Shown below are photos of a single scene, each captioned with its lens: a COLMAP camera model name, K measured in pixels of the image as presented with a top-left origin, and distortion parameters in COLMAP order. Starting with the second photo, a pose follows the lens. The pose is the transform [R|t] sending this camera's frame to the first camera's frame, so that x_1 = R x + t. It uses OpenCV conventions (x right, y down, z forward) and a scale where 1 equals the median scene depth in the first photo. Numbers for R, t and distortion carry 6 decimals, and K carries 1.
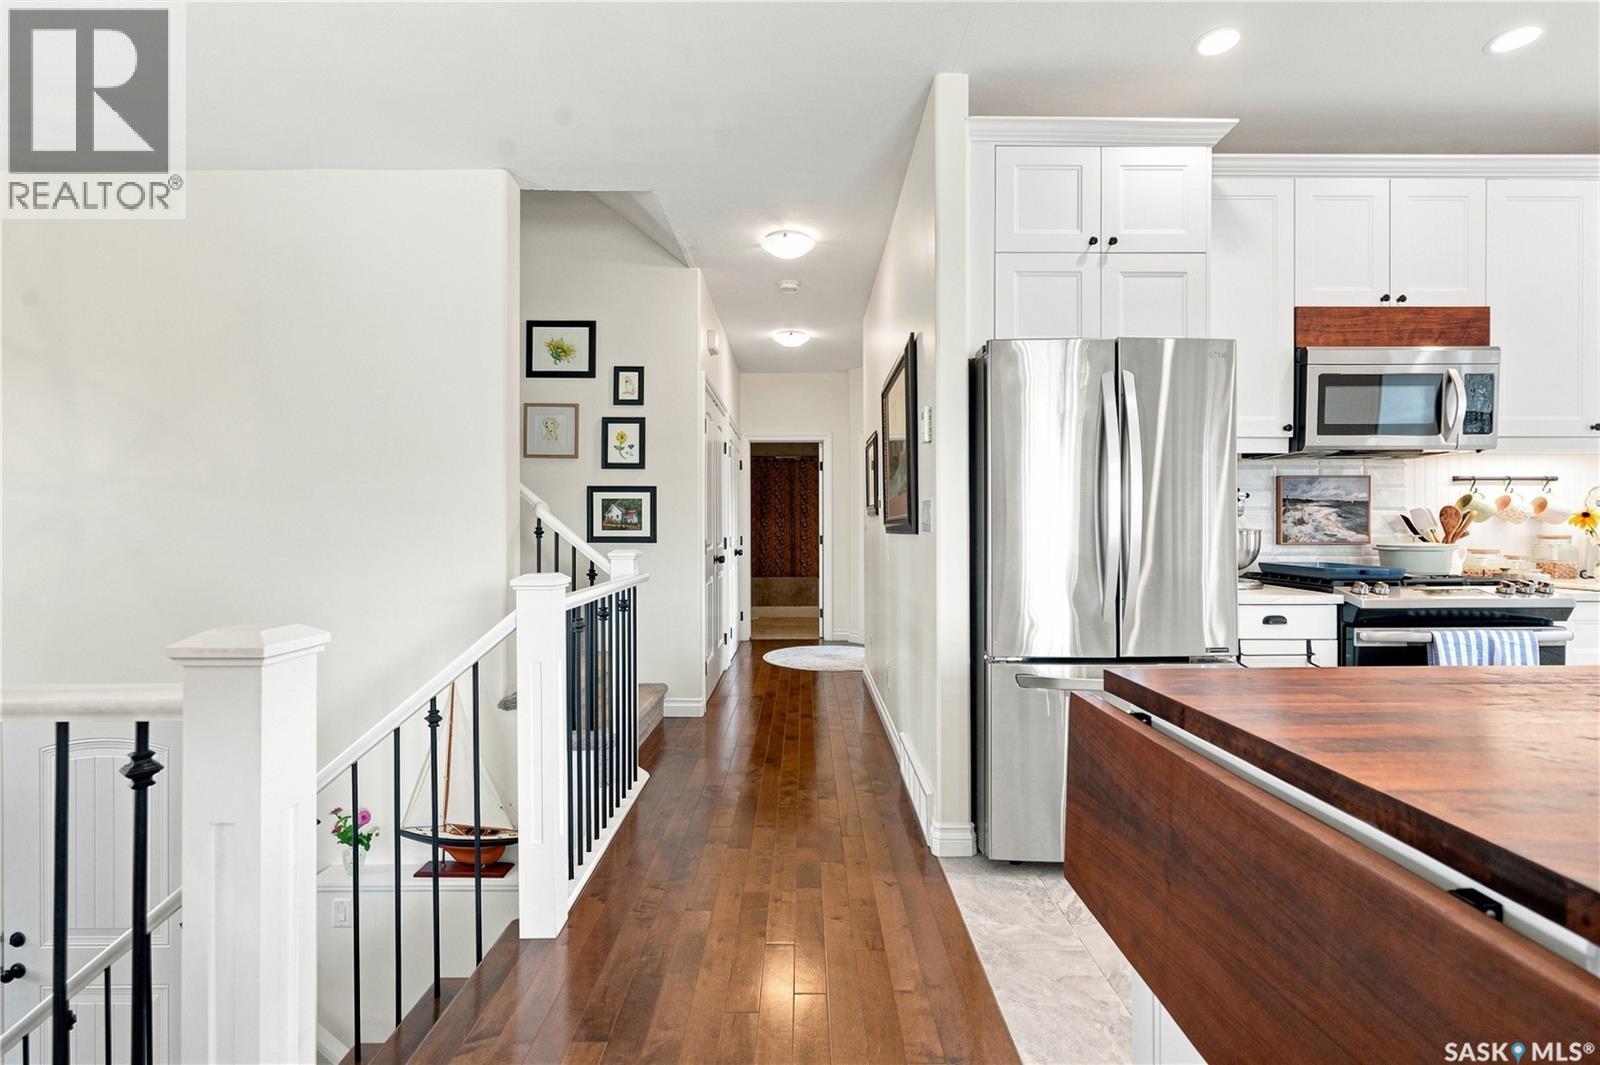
lens RADIAL K [[718.4, 0, 802.2], [0, 718.4, 527.4], [0, 0, 1]] dist [-0.000048, 0.000189]
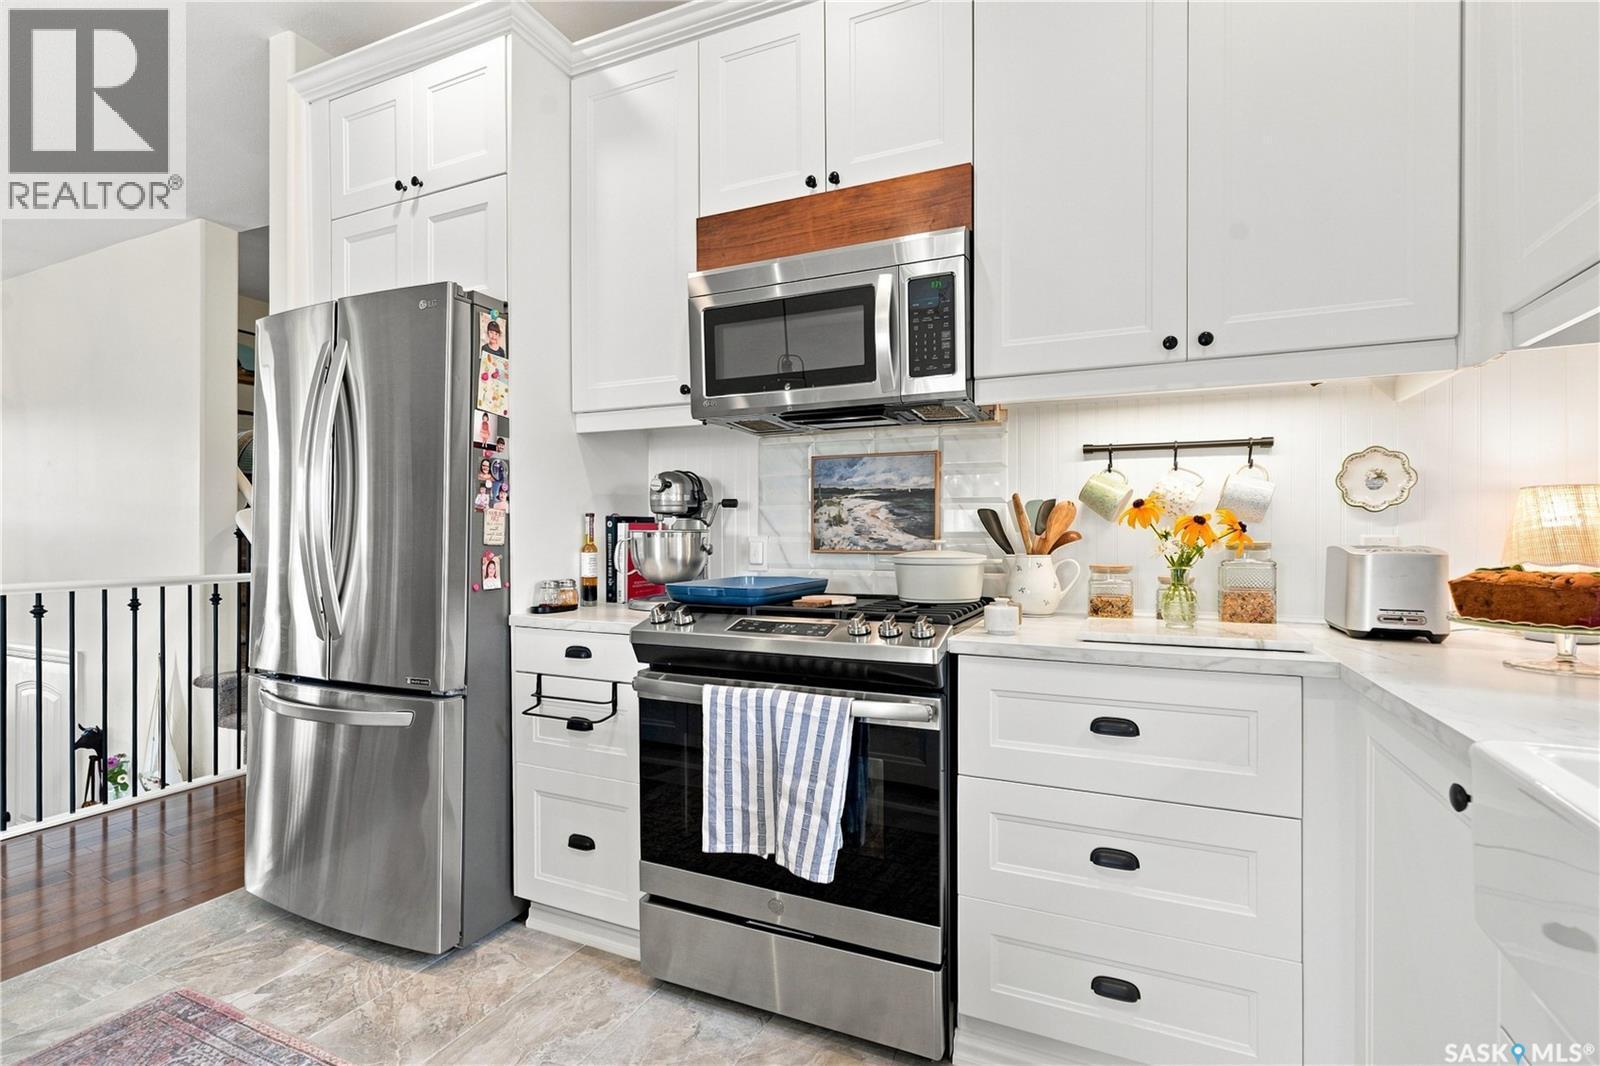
lens RADIAL K [[729.7, 0, 807.4], [0, 729.7, 539.8], [0, 0, 1]] dist [0.000441, 0.002514]
pose [[0.908077, 0.006391, -0.418755, 1.086079], [-0.004613, 0.999976, 0.005257, 0.007909], [0.418778, -0.002842, 0.908084, 0.382206]]
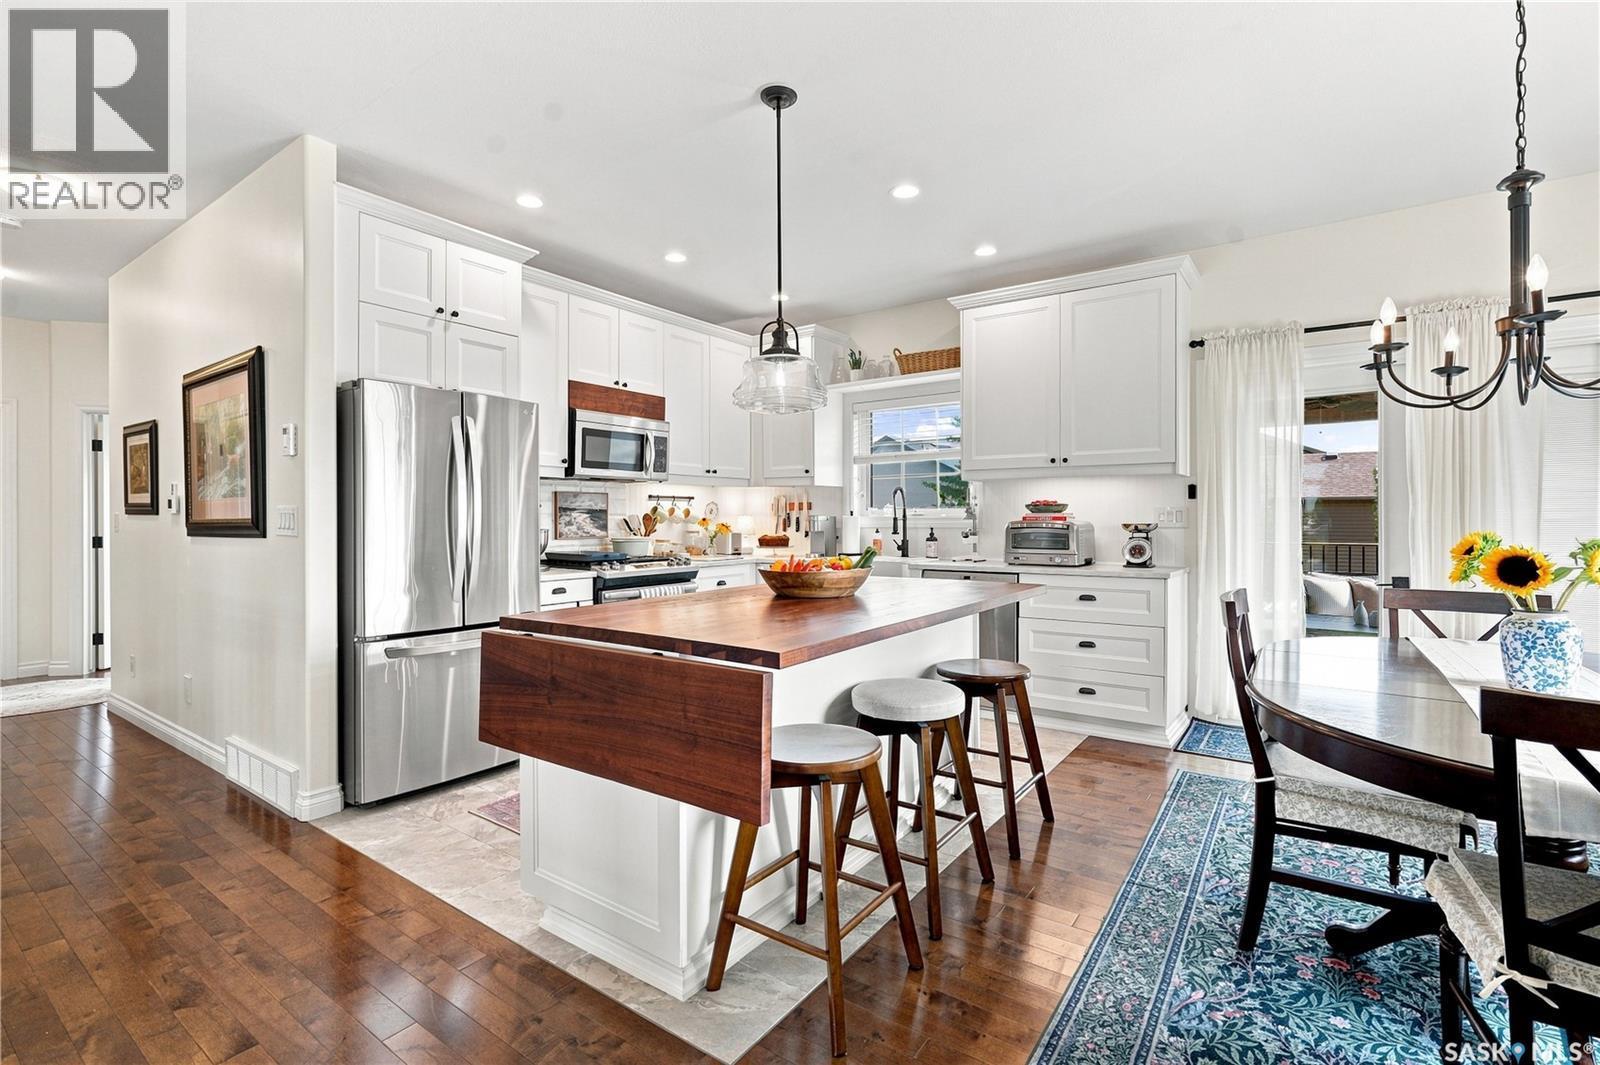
lens RADIAL K [[729.7, 0, 795.1], [0, 729.7, 520.0], [0, 0, 1]] dist [0.000441, 0.002514]
pose [[0.593447, -0.000917, 0.804873, -0.252240], [0.000213, 0.999999, 0.000983, -0.018191], [-0.804873, -0.000412, 0.593446, -0.274667]]
